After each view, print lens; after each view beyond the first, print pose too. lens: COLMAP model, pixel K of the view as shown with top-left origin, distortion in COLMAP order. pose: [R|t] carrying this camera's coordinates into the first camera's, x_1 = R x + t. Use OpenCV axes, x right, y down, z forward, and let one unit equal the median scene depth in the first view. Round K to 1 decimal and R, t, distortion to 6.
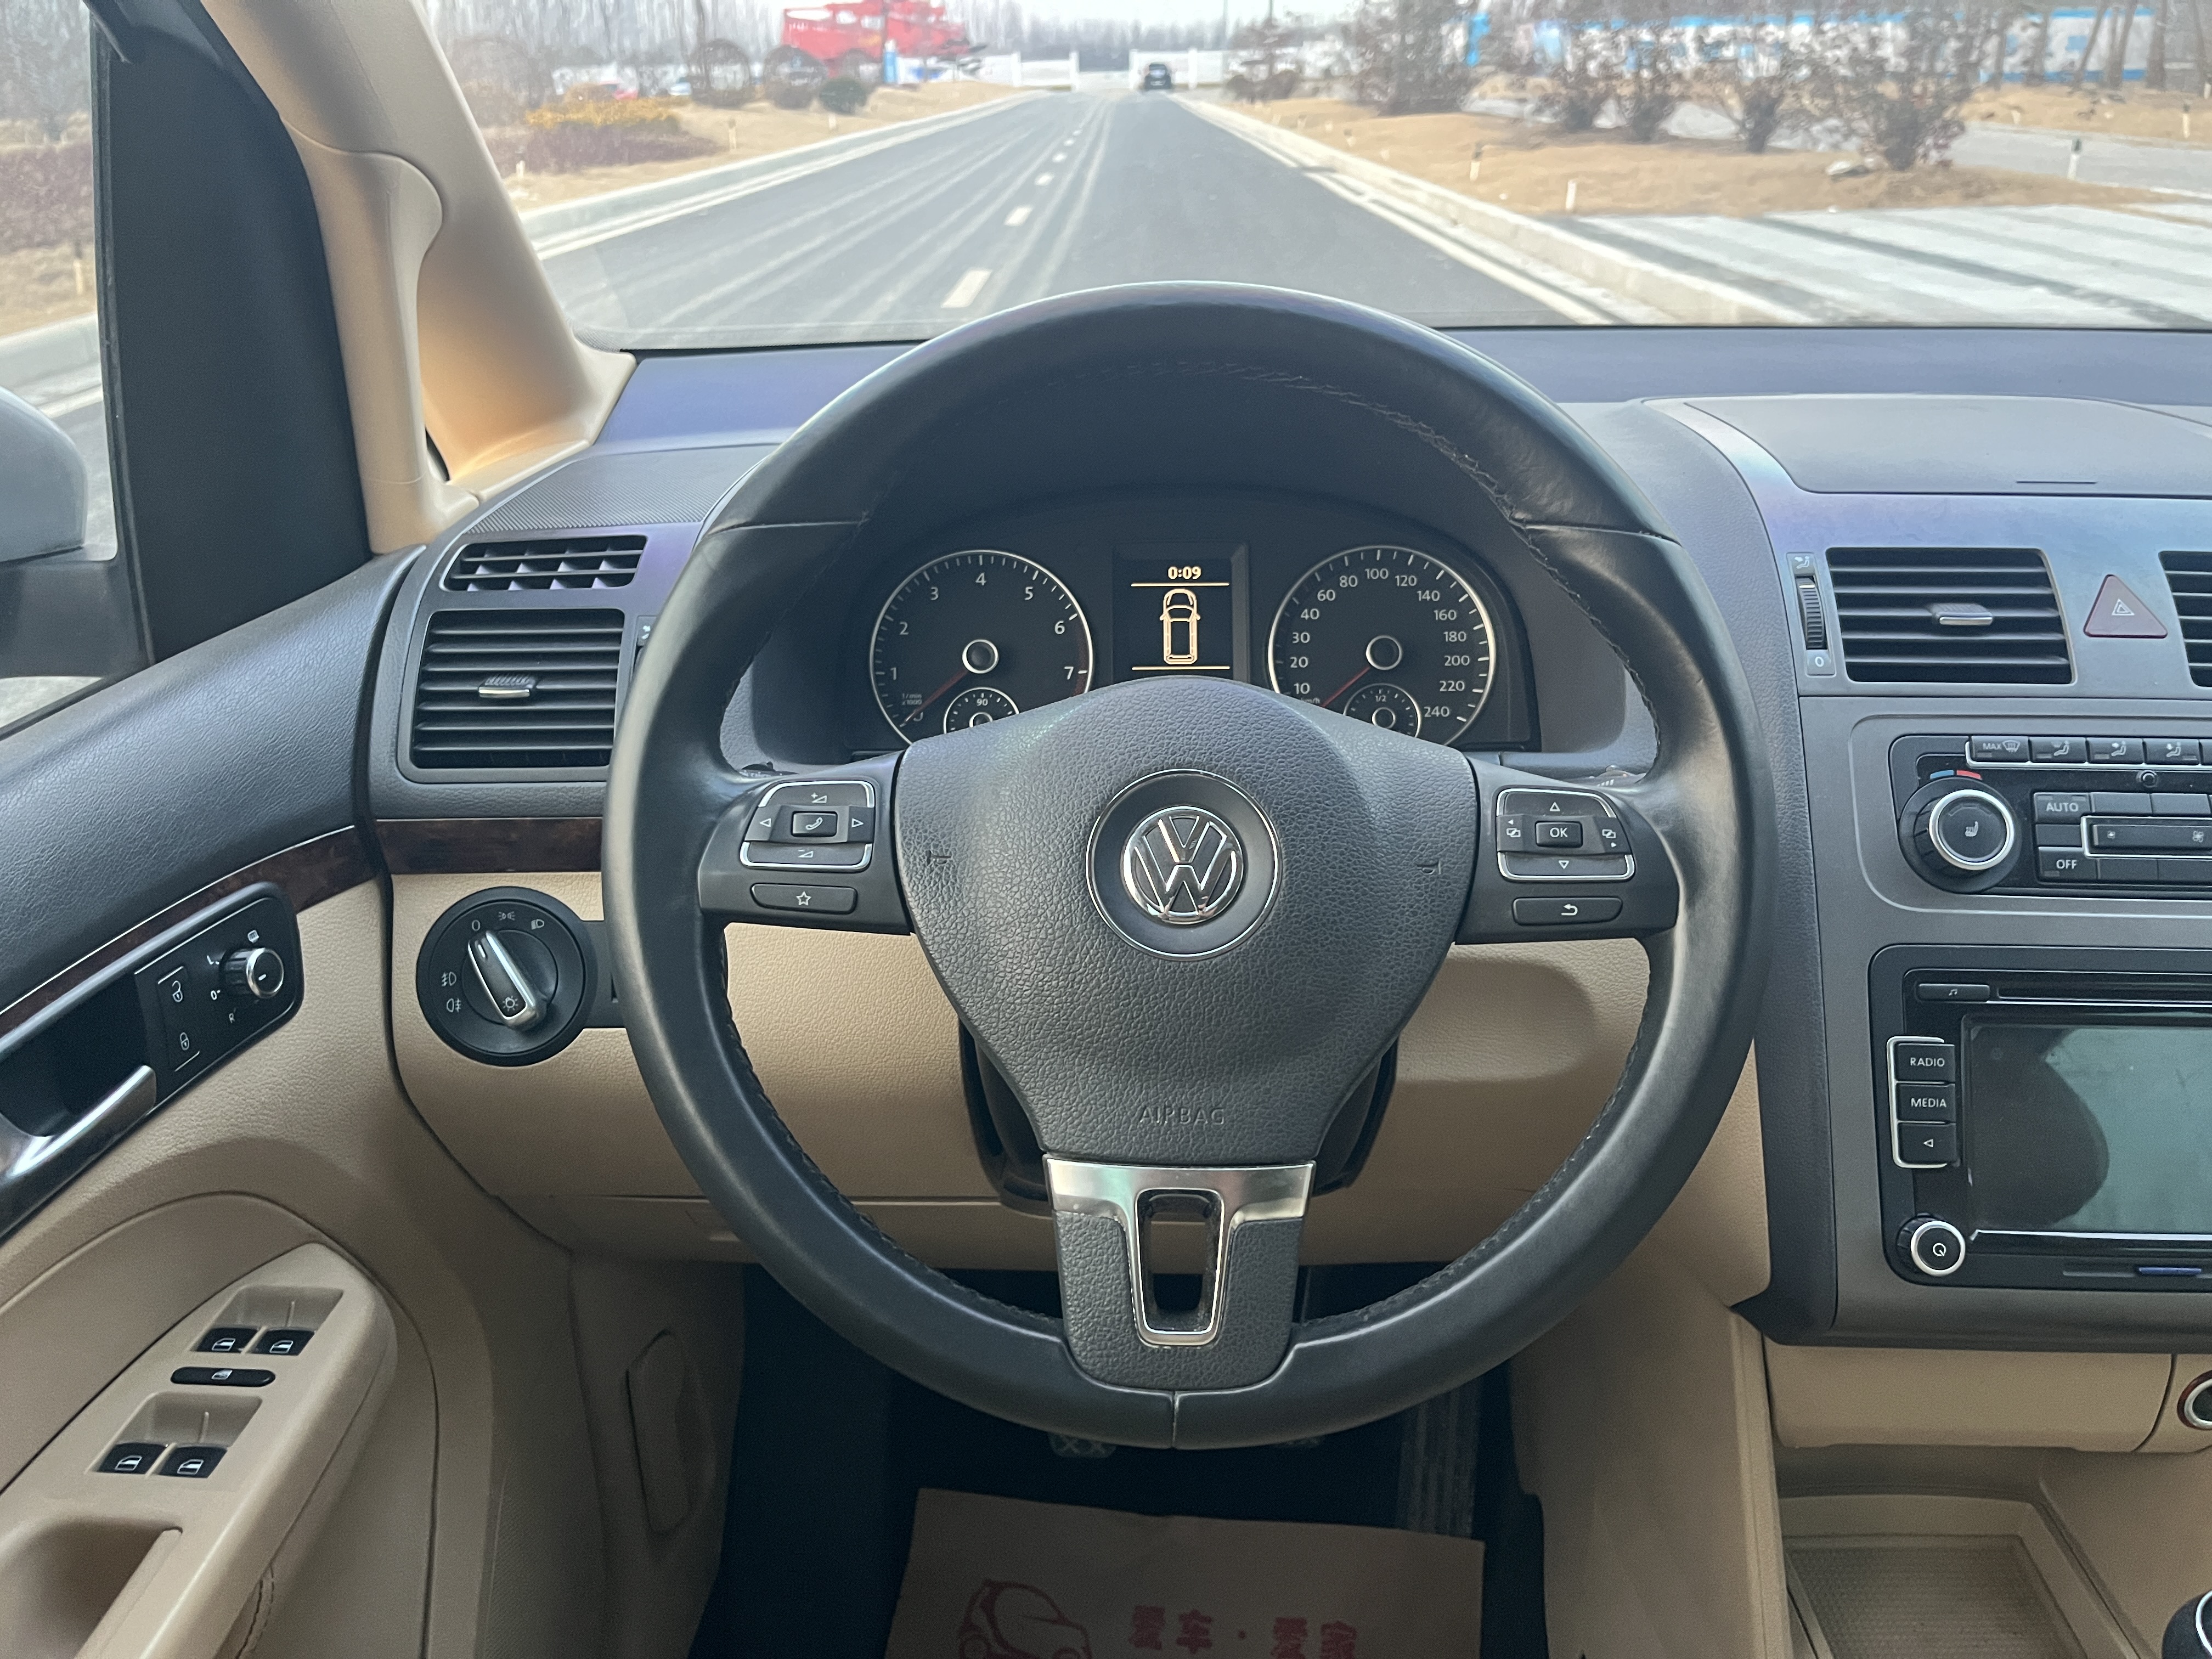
lens RADIAL K [[1693.7, 0, 1102.2], [0, 1693.7, 841.0], [0, 0, 1]] dist [0.068208, -0.099158]
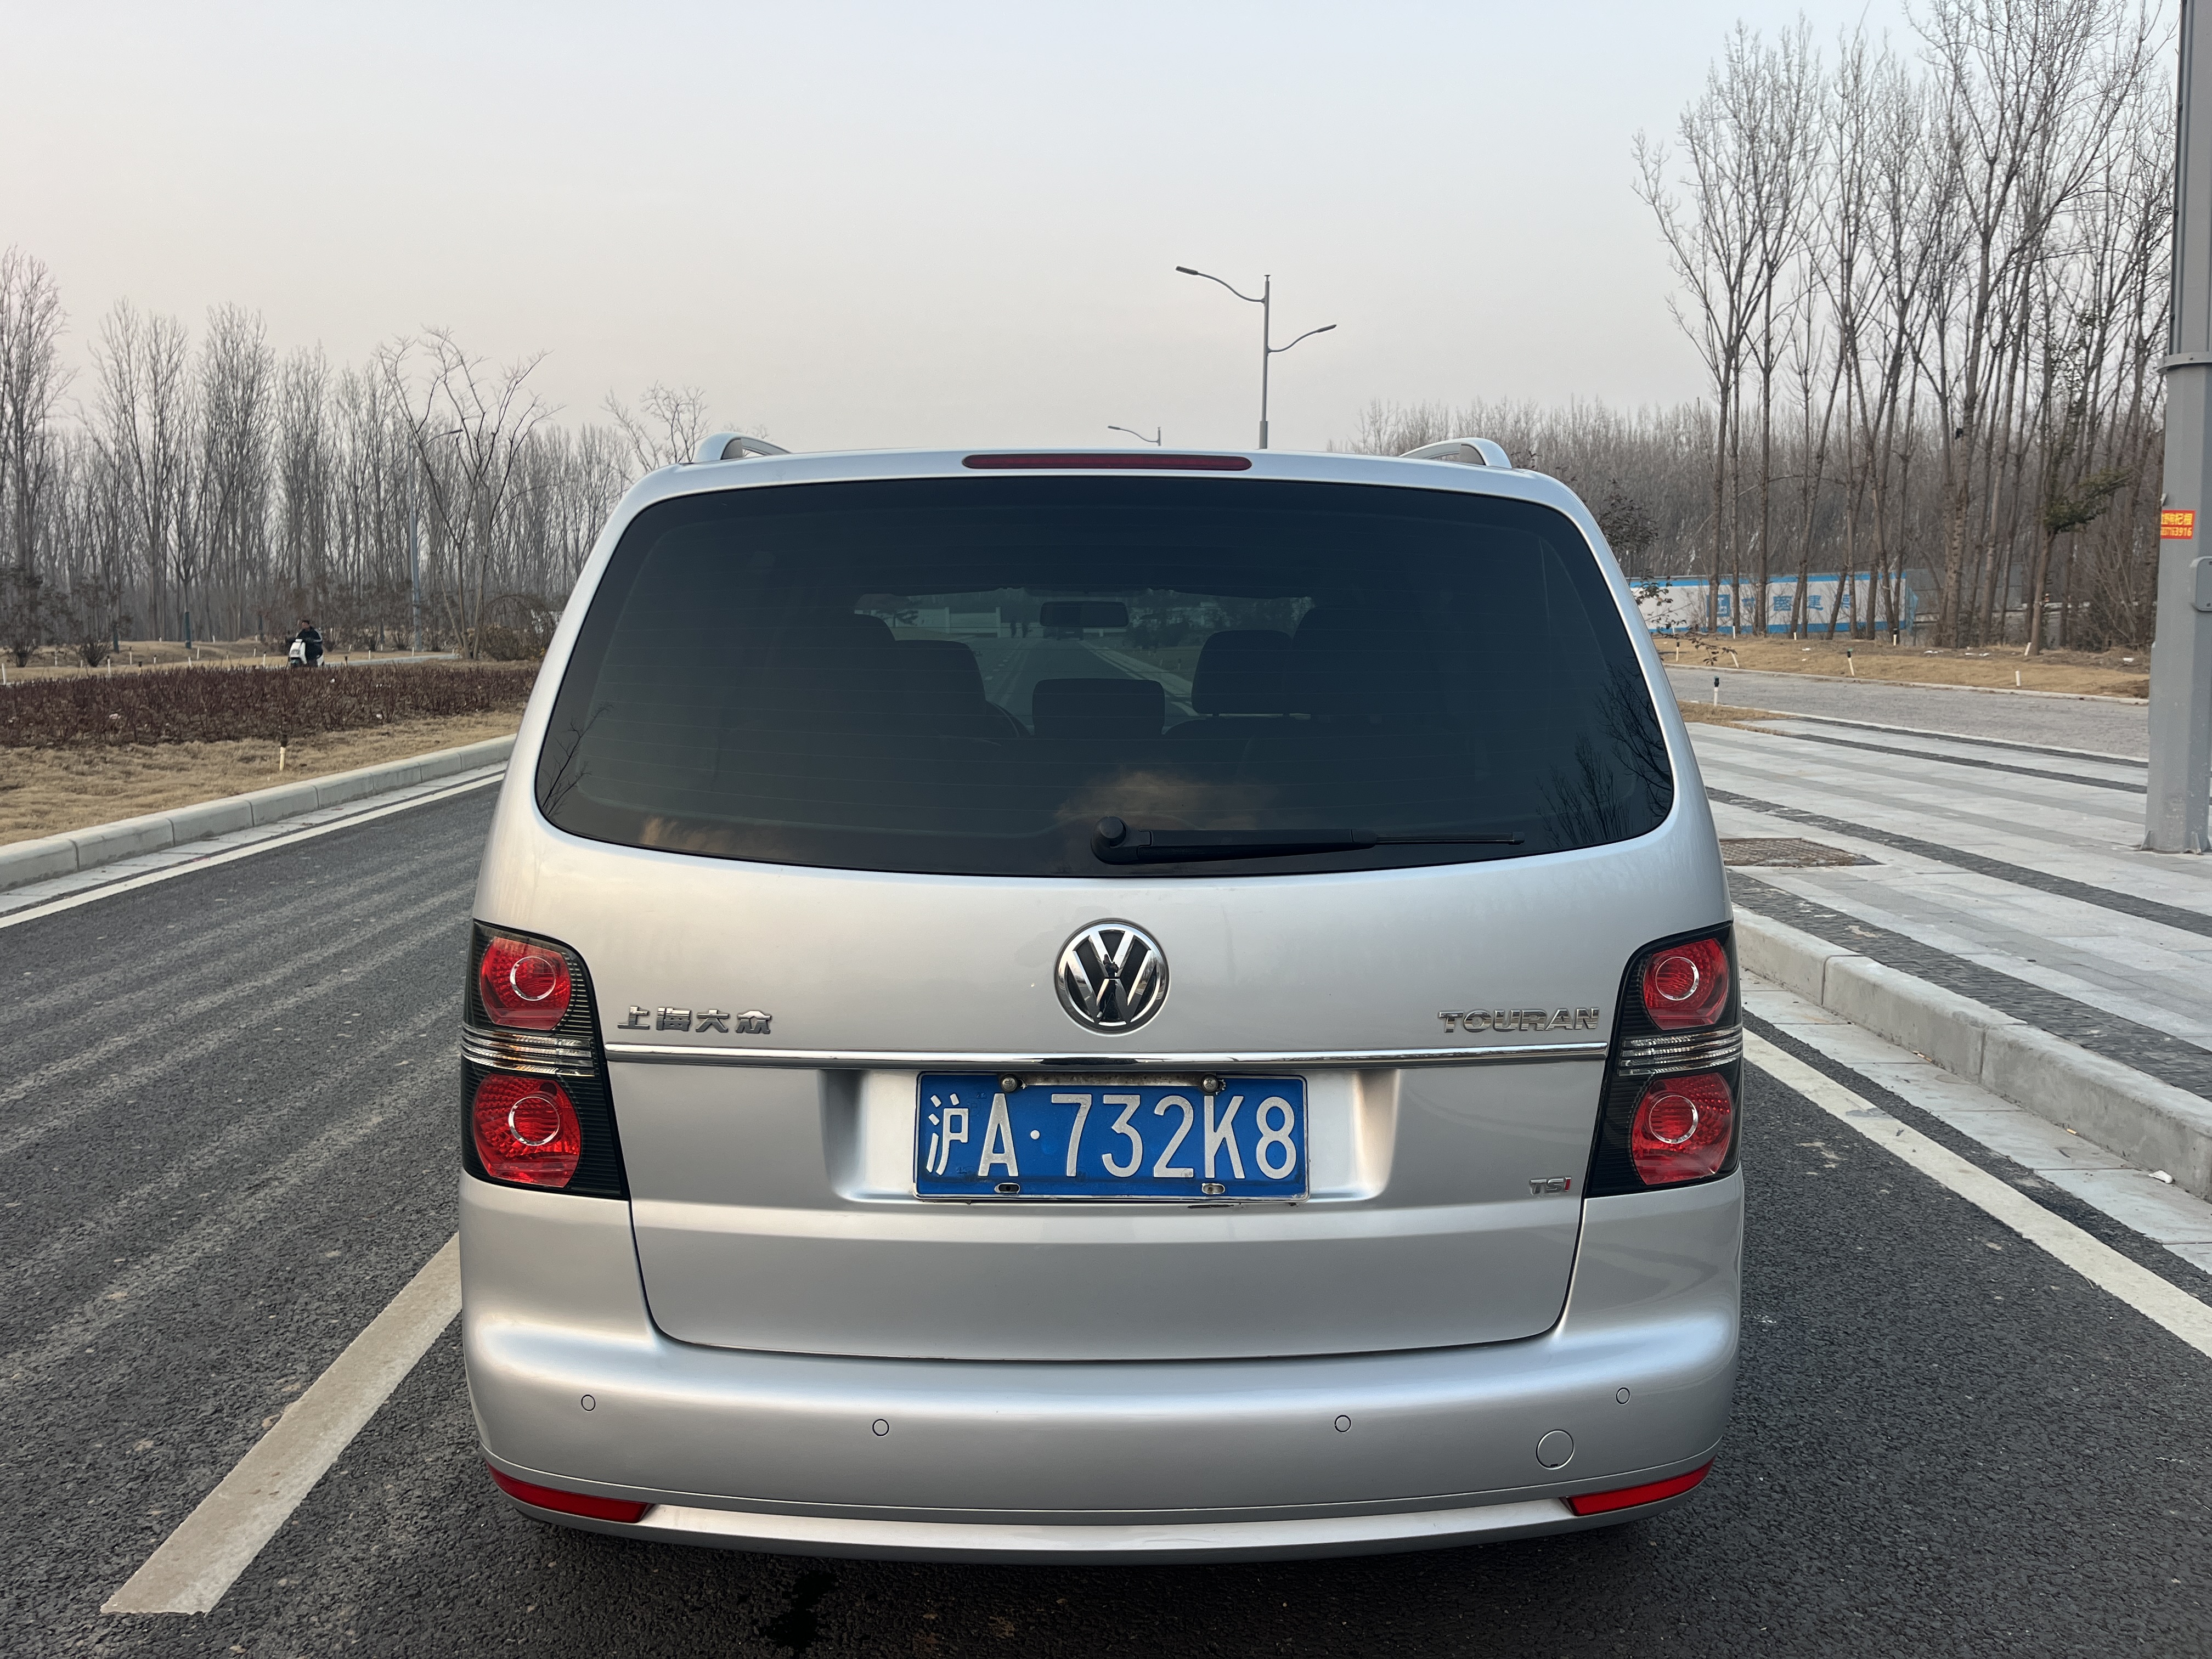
lens RADIAL K [[1637.9, 0, 1107.8], [0, 1637.9, 820.5], [0, 0, 1]] dist [0.136043, -0.191312]
pose [[0.998868, 0.003263, 0.047454, 0.297317], [0.010947, 0.955093, -0.296103, 1.727147], [-0.046290, 0.296287, 0.953976, -4.255167]]
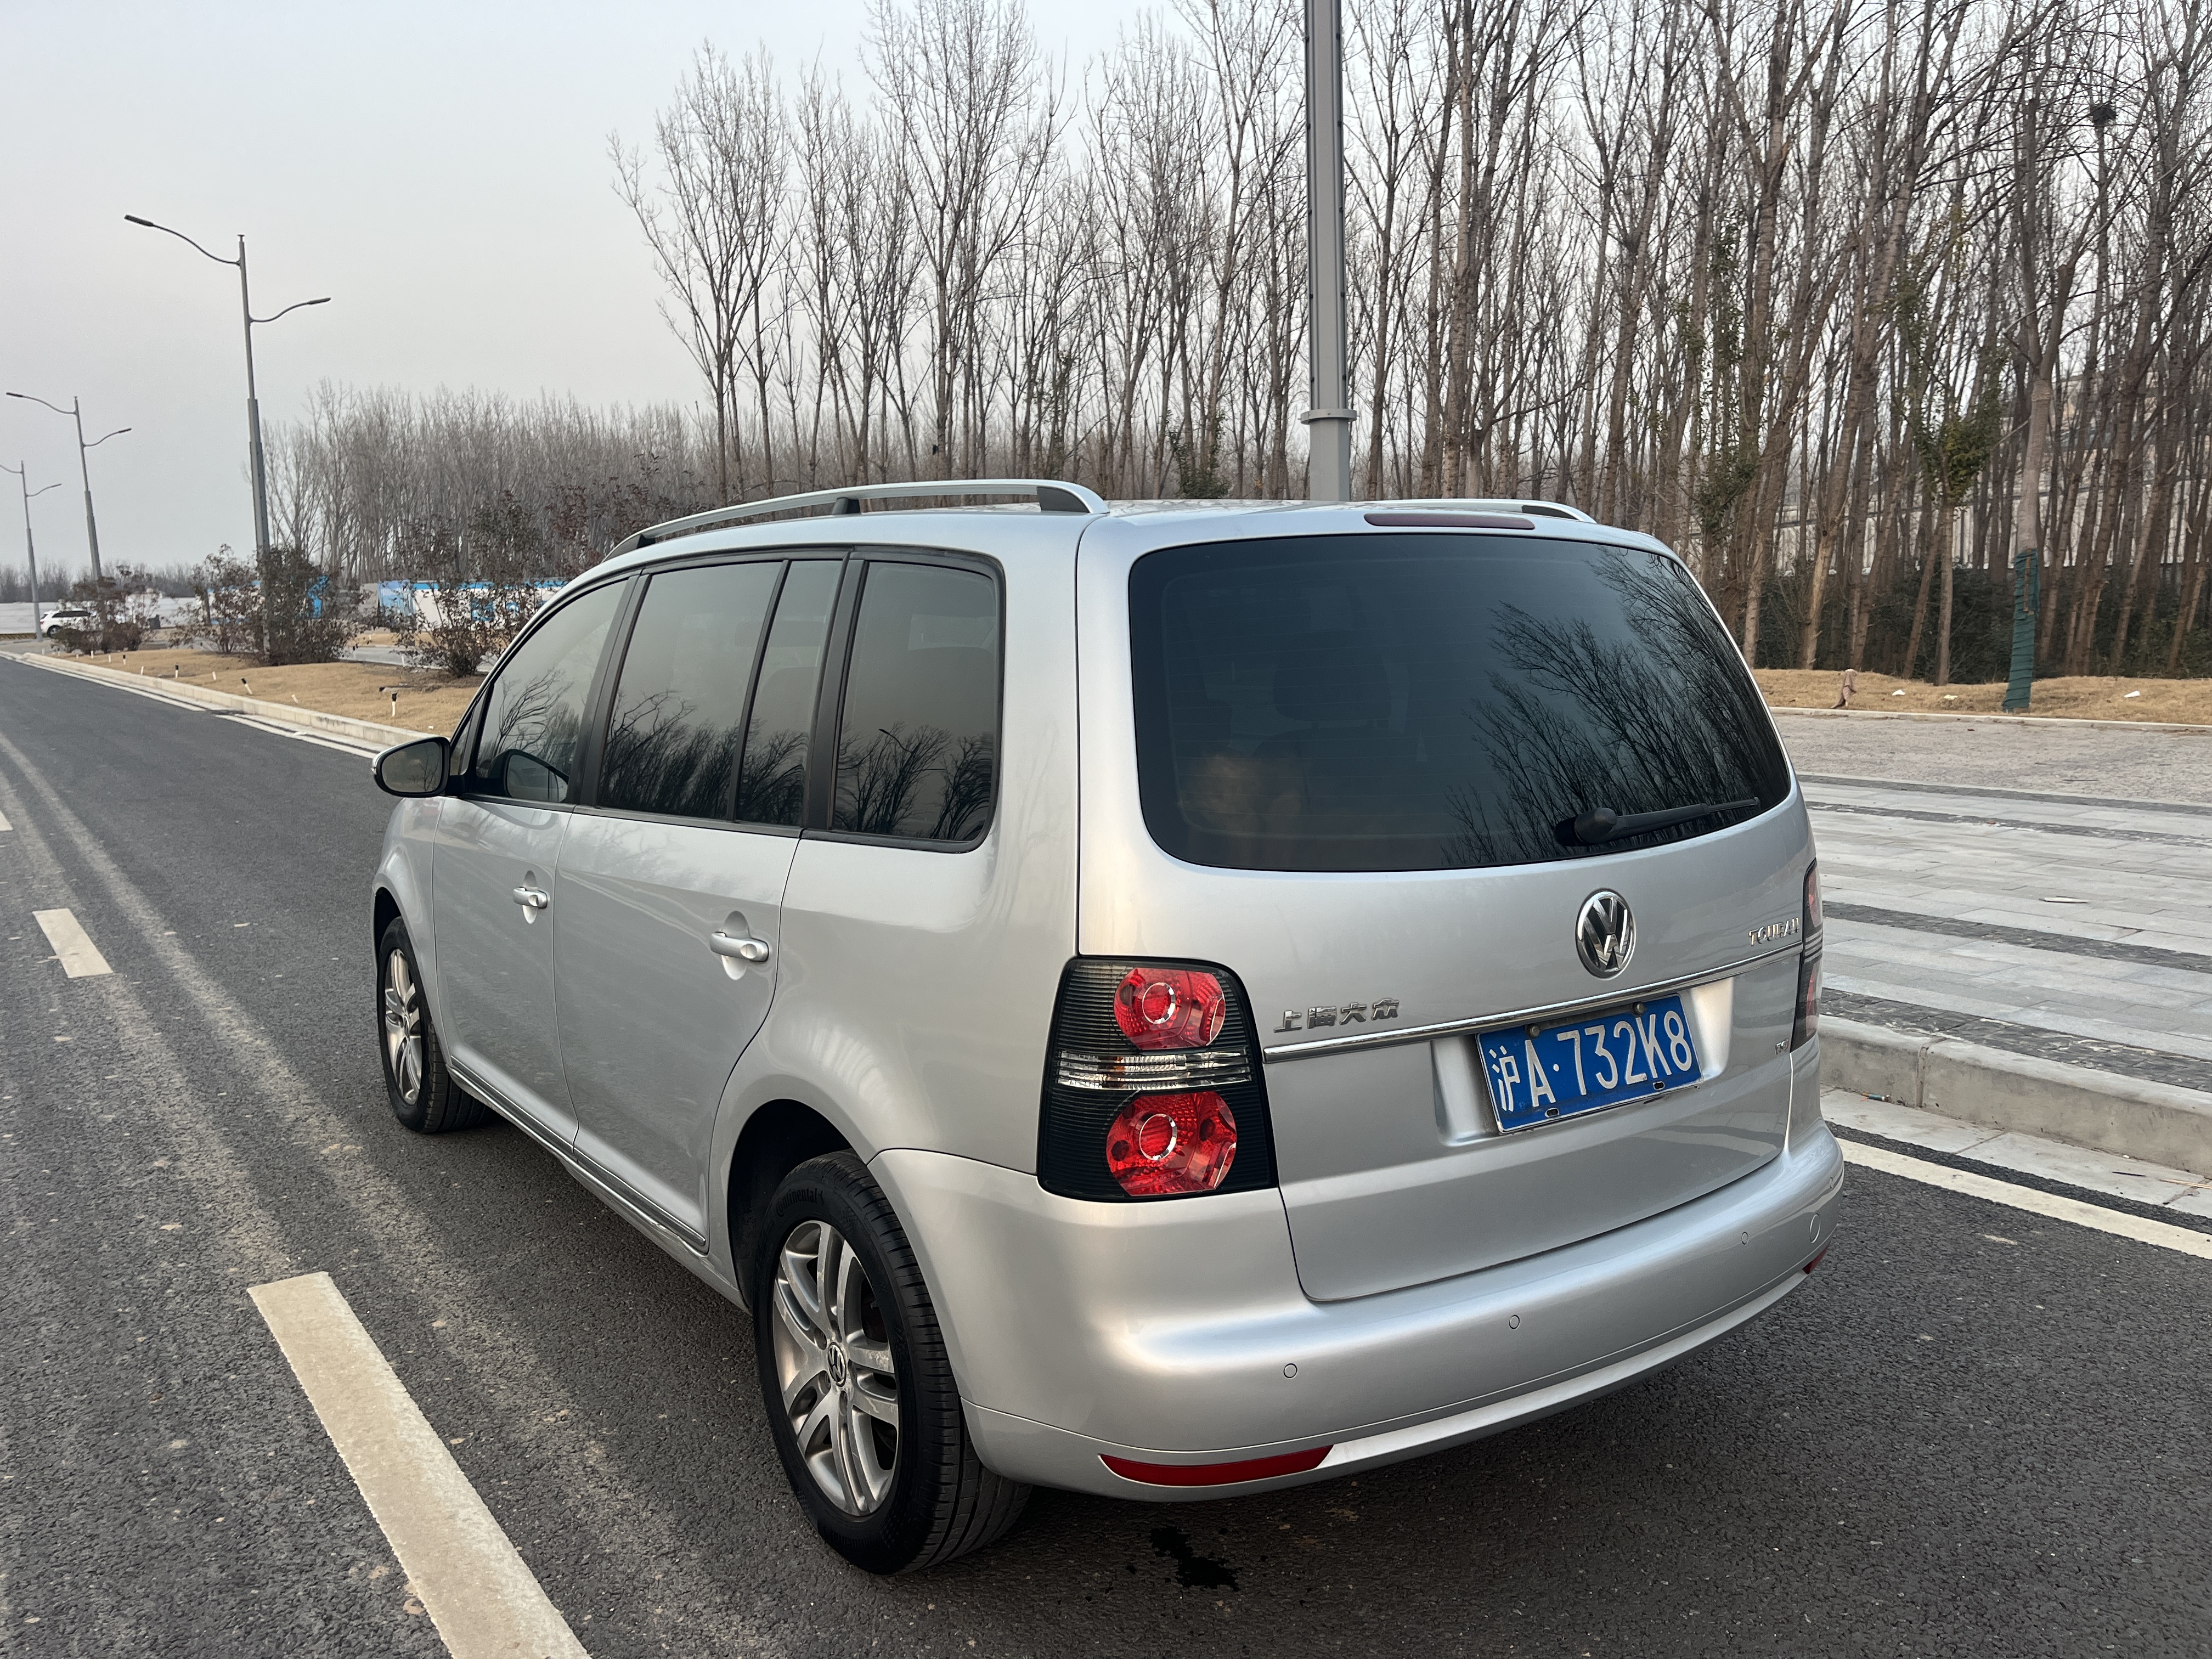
lens RADIAL K [[1676.1, 0, 1106.6], [0, 1676.1, 812.7], [0, 0, 1]] dist [0.037483, 0.000428]
pose [[0.802868, -0.073911, 0.591557, -1.966992], [0.249613, 0.942794, -0.220981, 1.502208], [-0.541384, 0.325079, 0.775388, -3.919696]]
